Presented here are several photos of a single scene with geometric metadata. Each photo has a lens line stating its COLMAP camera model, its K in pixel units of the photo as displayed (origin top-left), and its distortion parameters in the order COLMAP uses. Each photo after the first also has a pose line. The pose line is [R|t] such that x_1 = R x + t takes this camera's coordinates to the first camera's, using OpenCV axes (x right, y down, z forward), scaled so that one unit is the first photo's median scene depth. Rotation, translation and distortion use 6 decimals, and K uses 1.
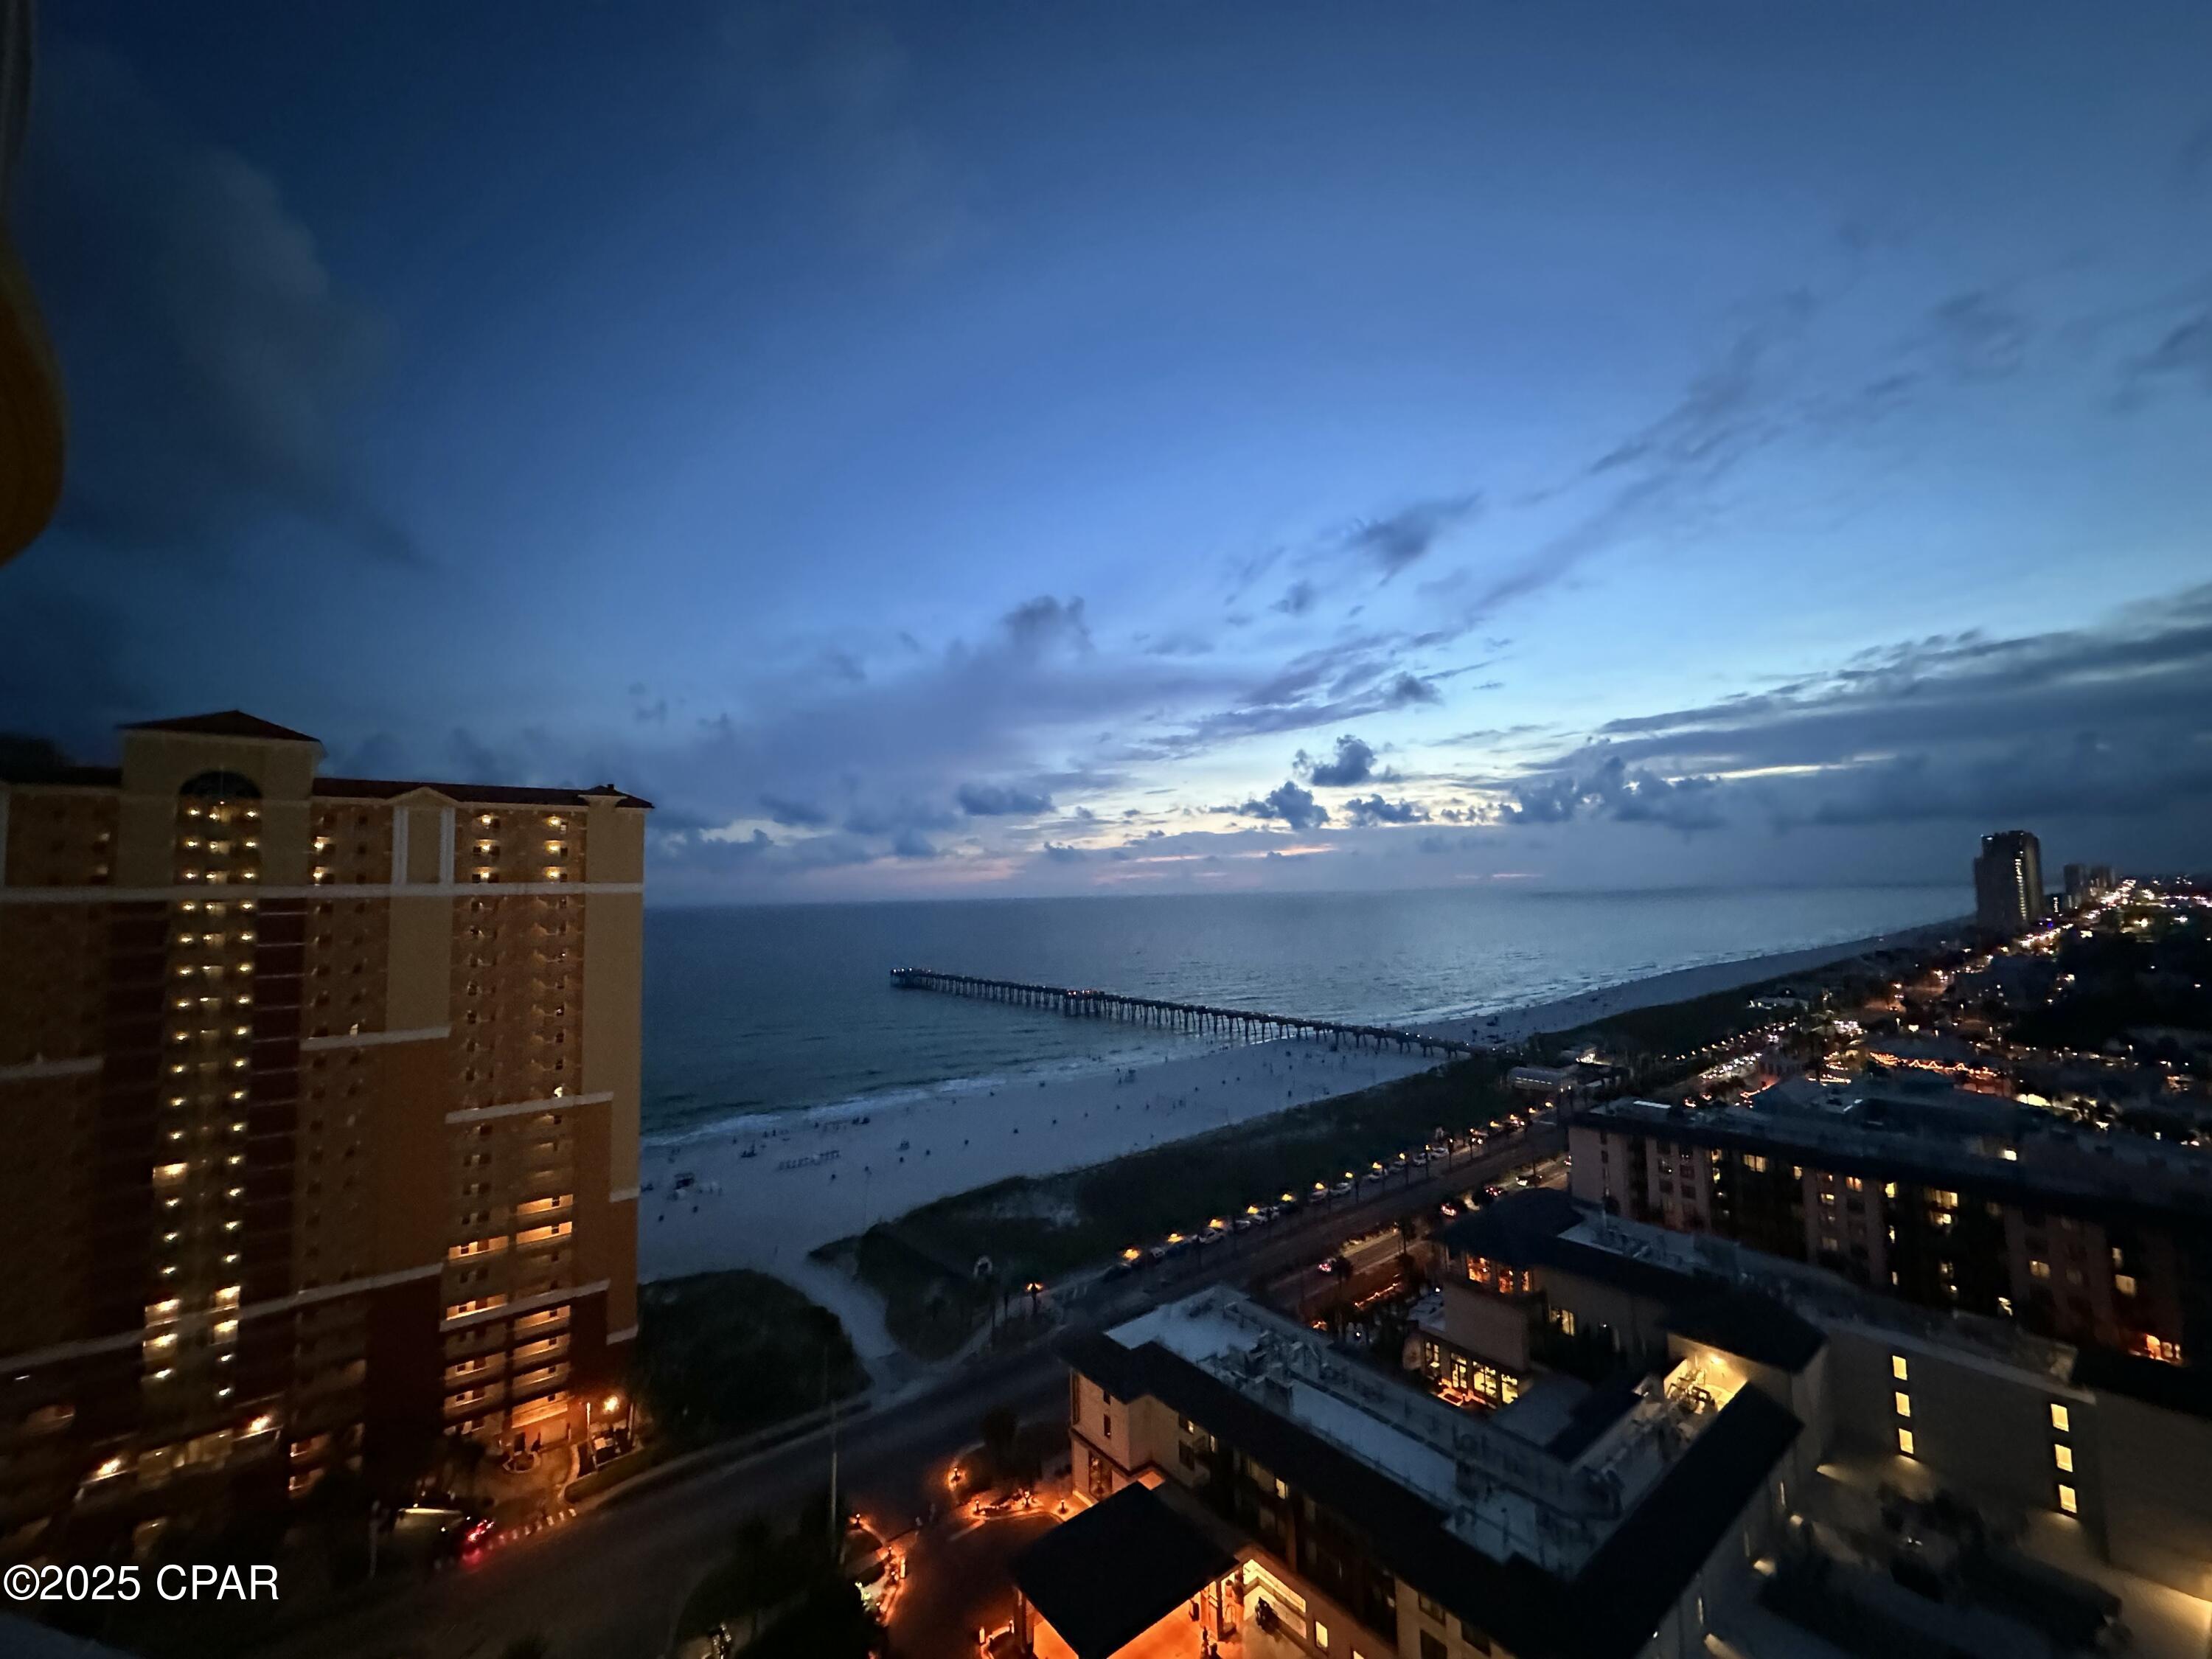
lens RADIAL K [[877.5, 0, 1100.0], [0, 877.5, 812.0], [0, 0, 1]] dist [-0.003075, 0.000547]
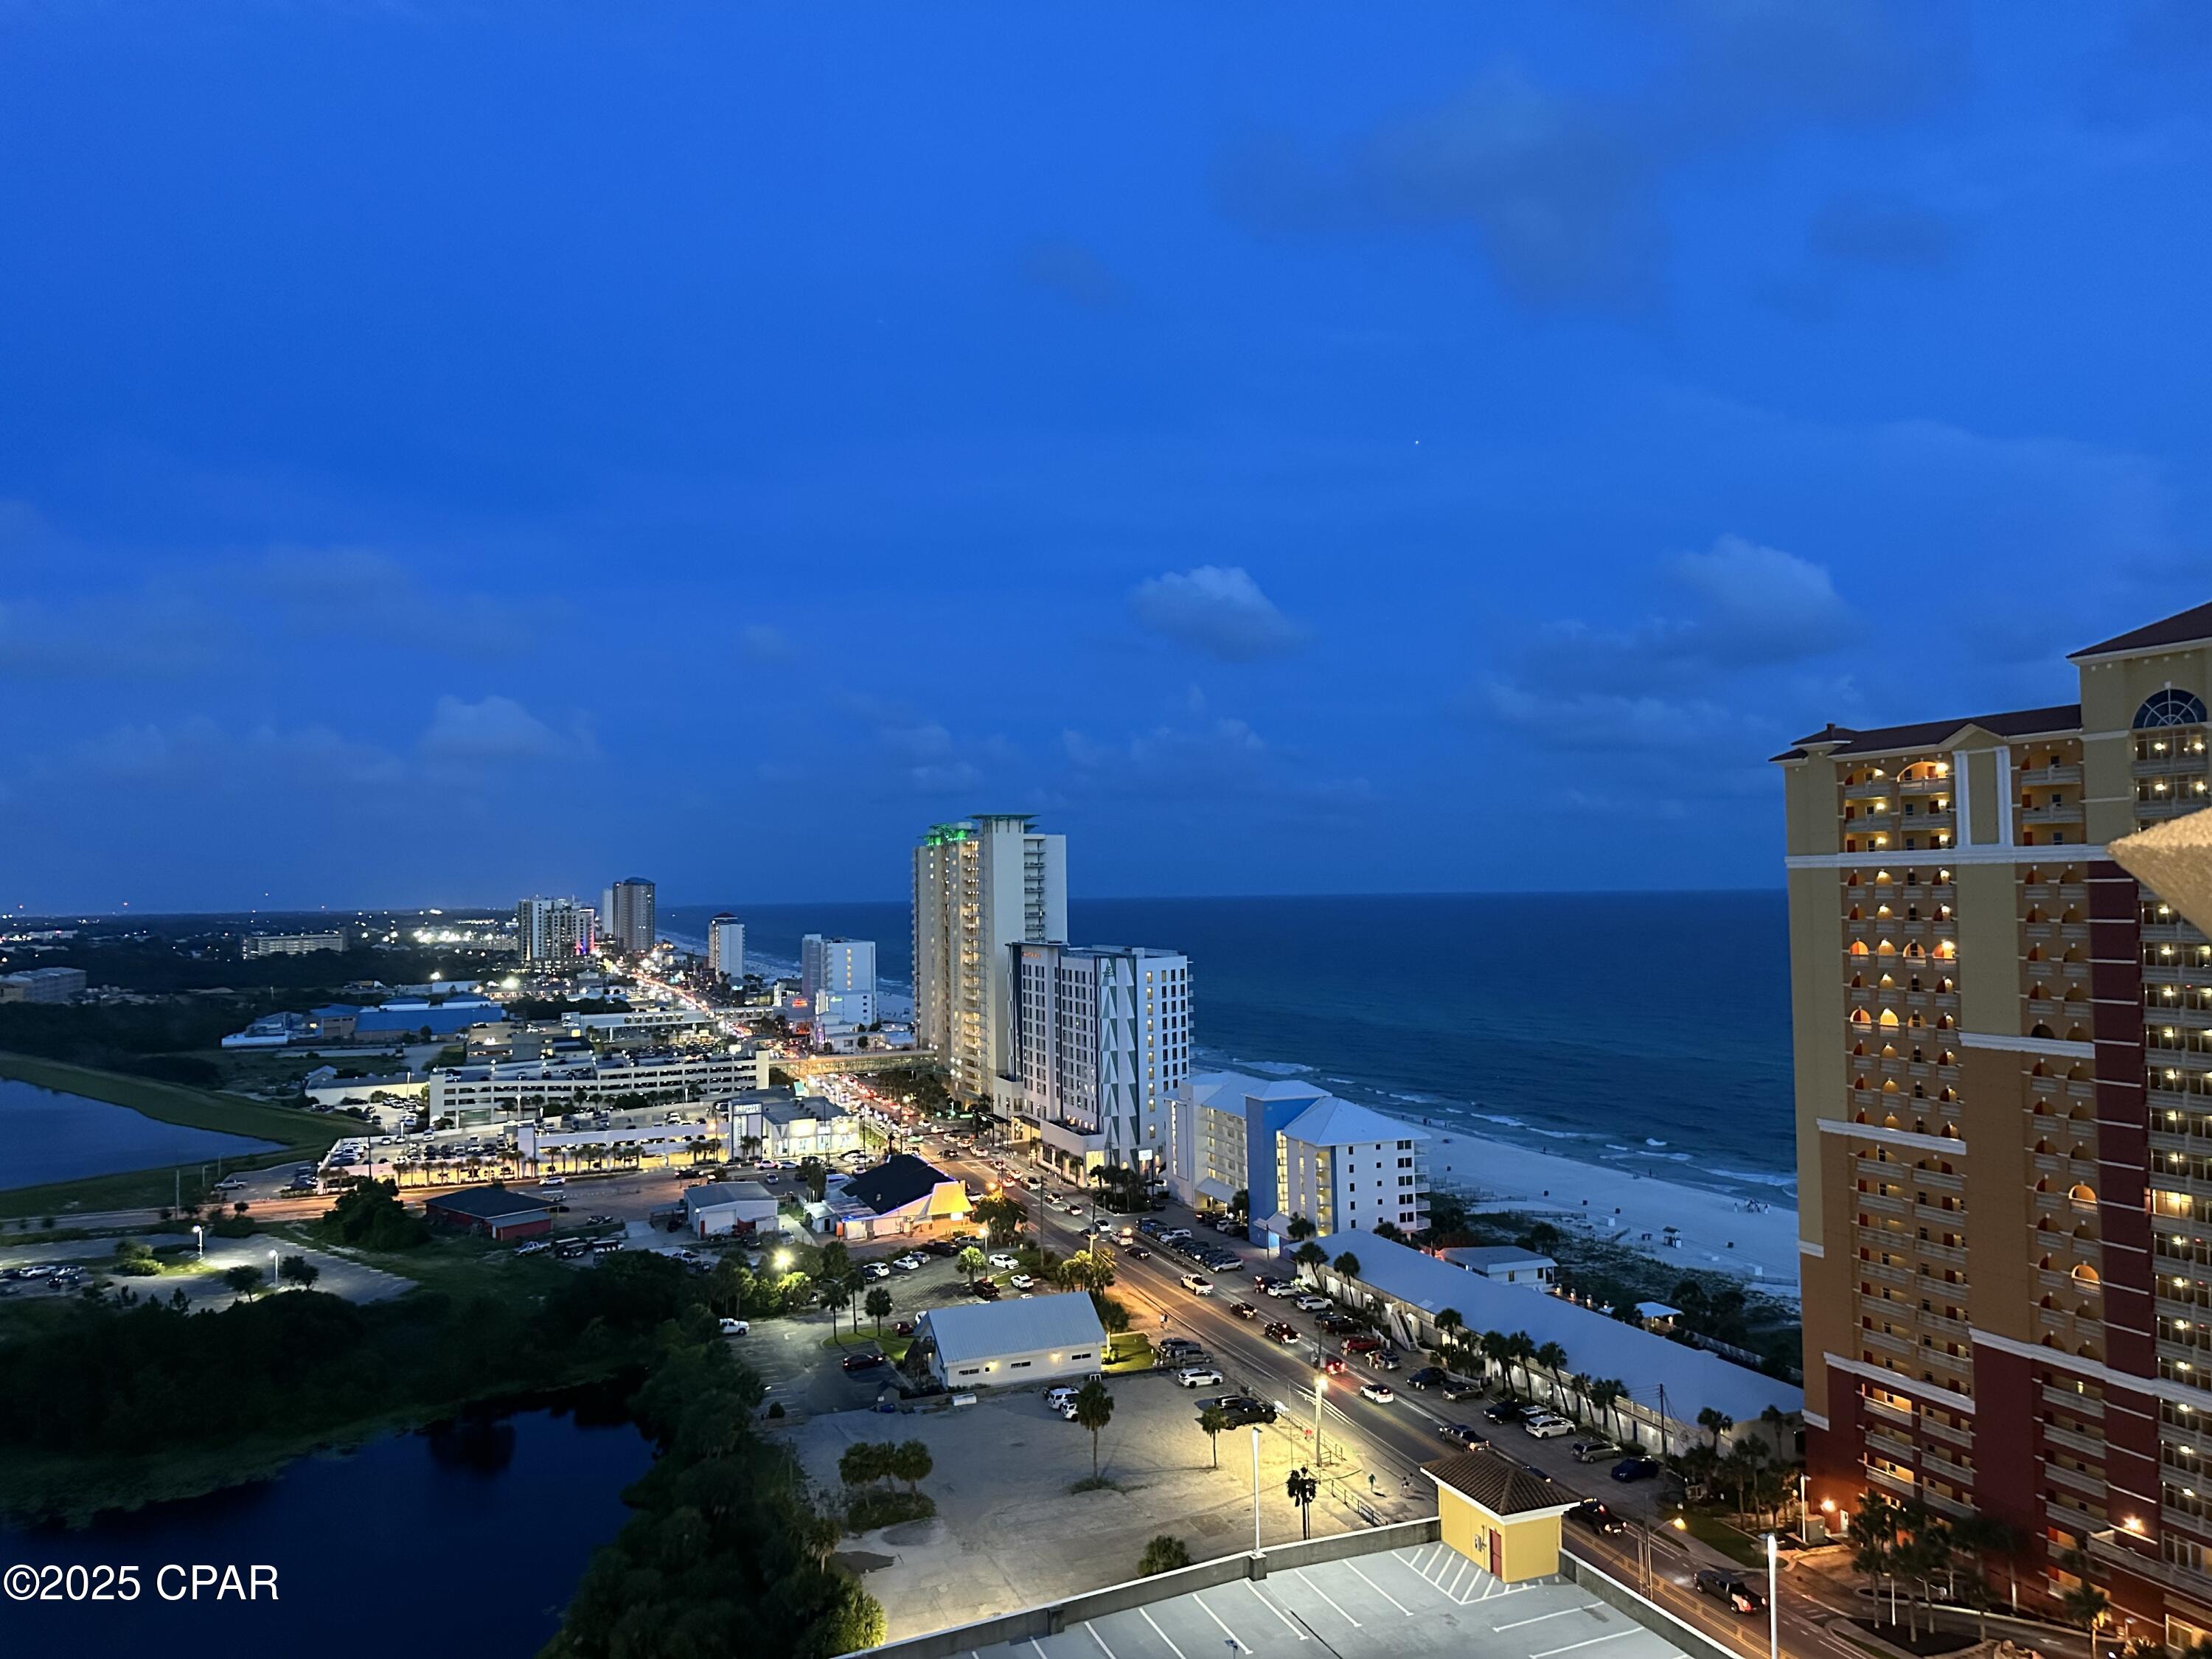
lens RADIAL K [[1541.6, 0, 1106.0], [0, 1541.6, 829.5], [0, 0, 1]] dist [-0.000004, 0.000045]
pose [[-0.298950, -0.007685, -0.954238, 0.588094], [0.107102, 0.993379, -0.041553, 0.030960], [0.948240, -0.114623, -0.296147, 0.553172]]
